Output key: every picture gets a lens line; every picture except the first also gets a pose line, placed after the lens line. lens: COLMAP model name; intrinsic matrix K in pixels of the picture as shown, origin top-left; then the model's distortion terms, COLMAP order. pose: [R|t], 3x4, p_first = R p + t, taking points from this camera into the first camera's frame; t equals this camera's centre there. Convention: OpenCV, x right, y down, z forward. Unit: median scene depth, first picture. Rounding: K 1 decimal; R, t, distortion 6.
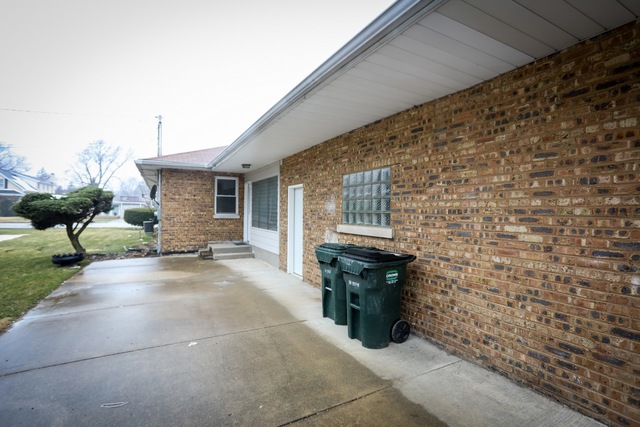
lens RADIAL K [[305.0, 0, 318.4], [0, 305.0, 212.6], [0, 0, 1]] dist [-0.002203, -0.000102]
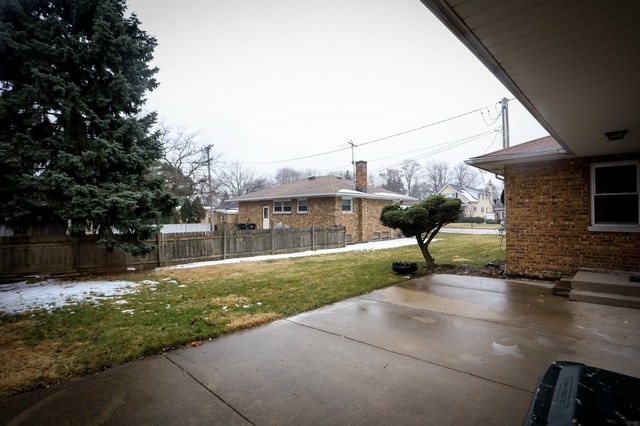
lens RADIAL K [[319.7, 0, 319.8], [0, 319.7, 217.1], [0, 0, 1]] dist [-0.044637, 0.016091]
pose [[0.334270, -0.012227, -0.942398, 0.080720], [0.006609, 0.999922, -0.010629, -0.007685], [0.942454, -0.002675, 0.334324, 0.281012]]
